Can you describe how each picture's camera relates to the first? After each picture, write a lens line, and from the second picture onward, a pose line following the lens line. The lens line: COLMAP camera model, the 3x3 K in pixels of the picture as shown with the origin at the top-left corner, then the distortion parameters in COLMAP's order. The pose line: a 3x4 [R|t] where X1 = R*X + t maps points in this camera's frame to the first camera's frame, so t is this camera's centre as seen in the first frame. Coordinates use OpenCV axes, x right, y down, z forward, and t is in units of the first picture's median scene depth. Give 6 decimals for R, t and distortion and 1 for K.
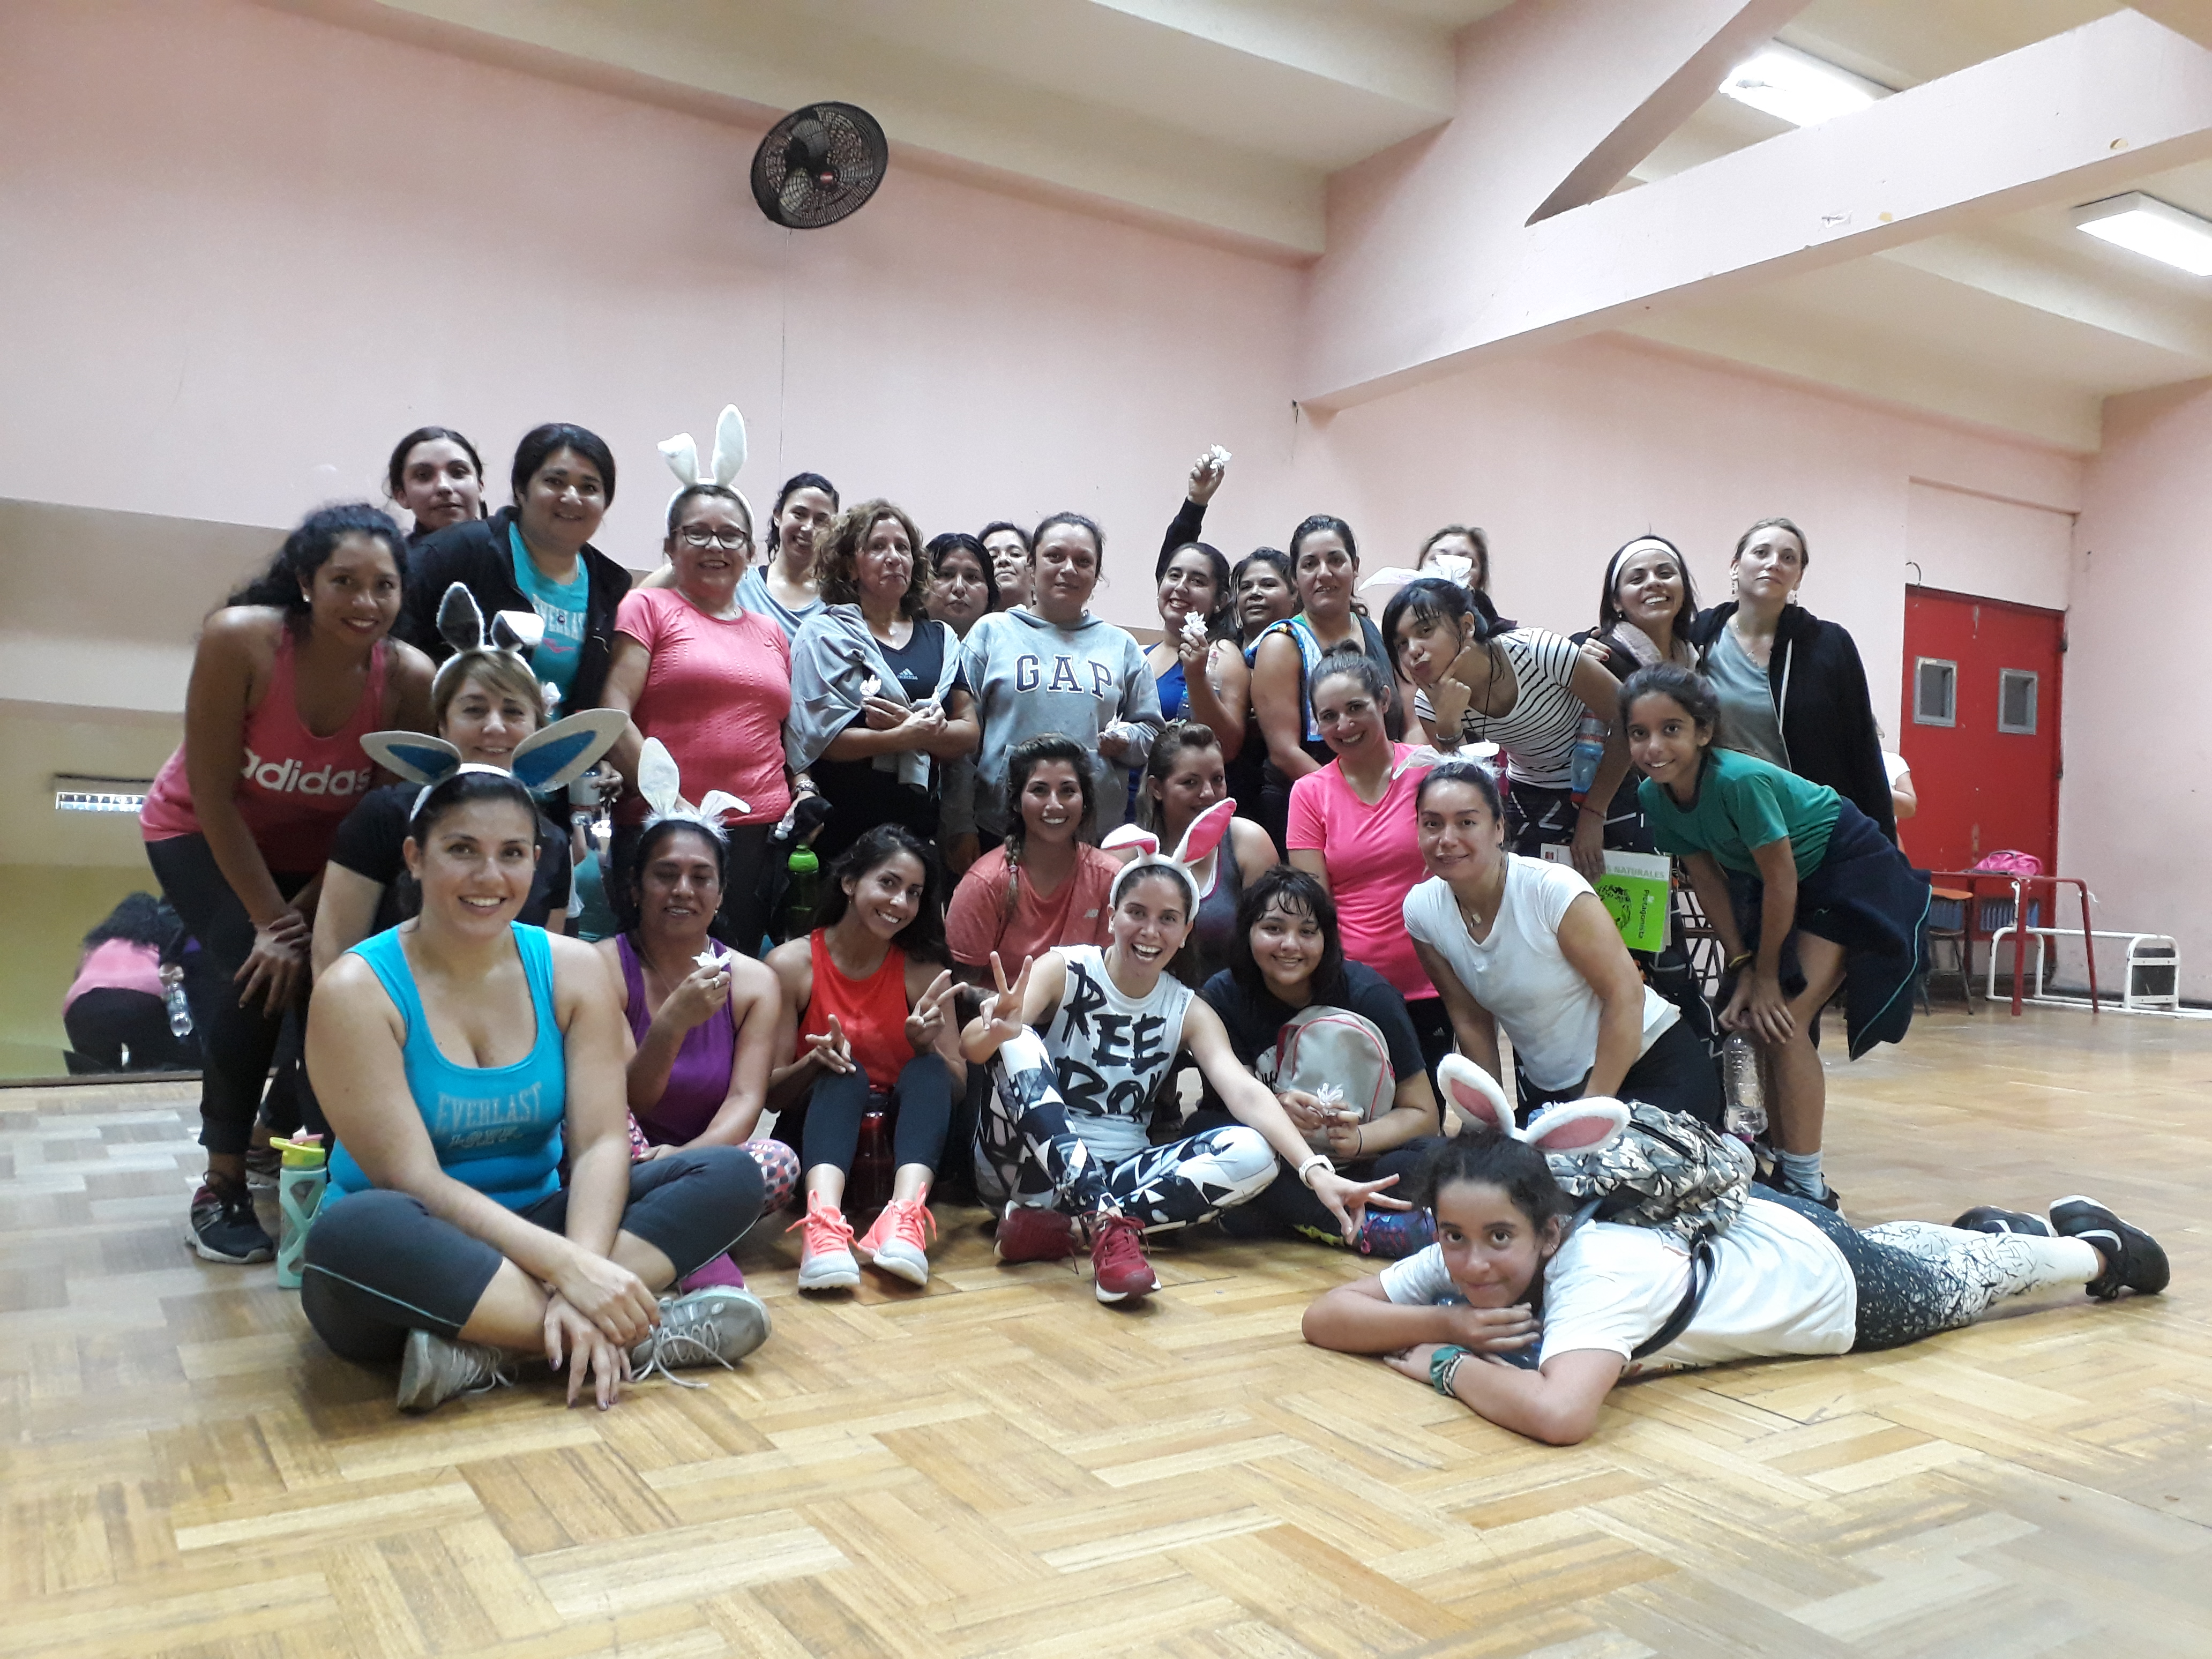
lens RADIAL K [[1798.6, 0, 1086.1], [0, 1798.6, 873.0], [0, 0, 1]] dist [0.056488, -0.085018]
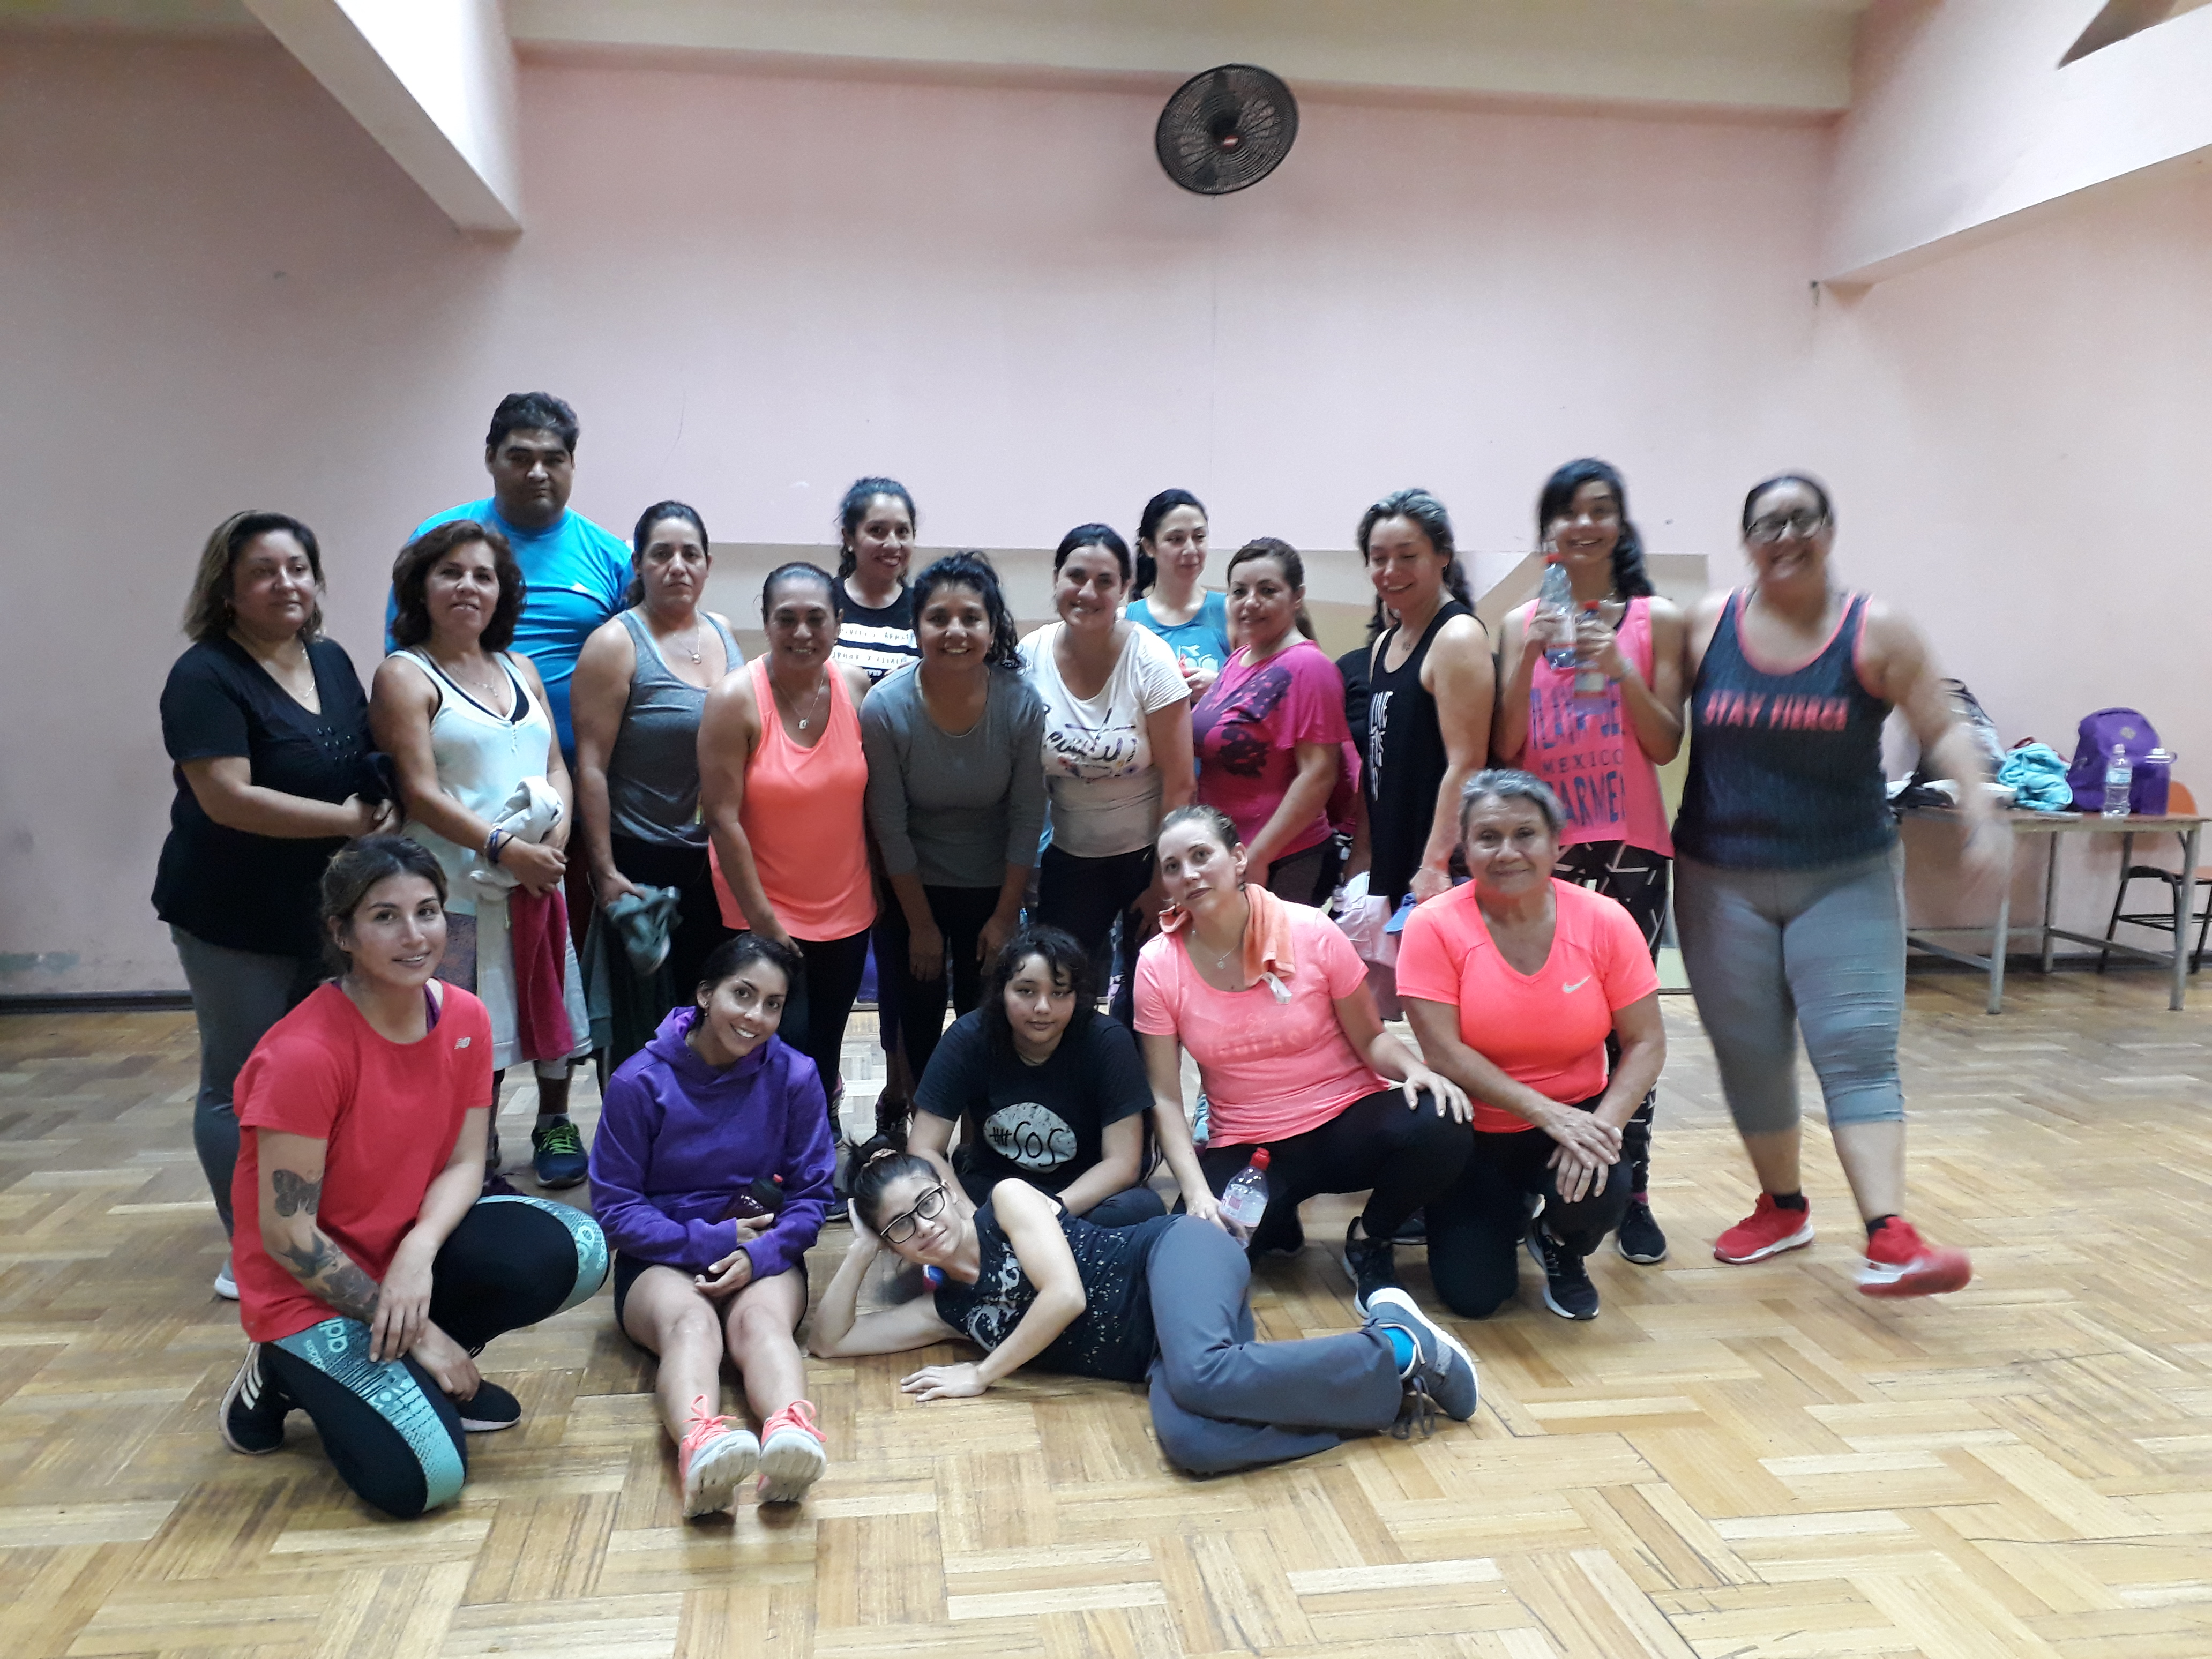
lens RADIAL K [[1798.6, 0, 1048.3], [0, 1798.6, 885.1], [0, 0, 1]] dist [0.056488, -0.085018]
pose [[0.909327, 0.027674, -0.415160, 0.501365], [0.017068, 0.994465, 0.103673, -0.221185], [0.415731, -0.101359, 0.903822, 0.046237]]
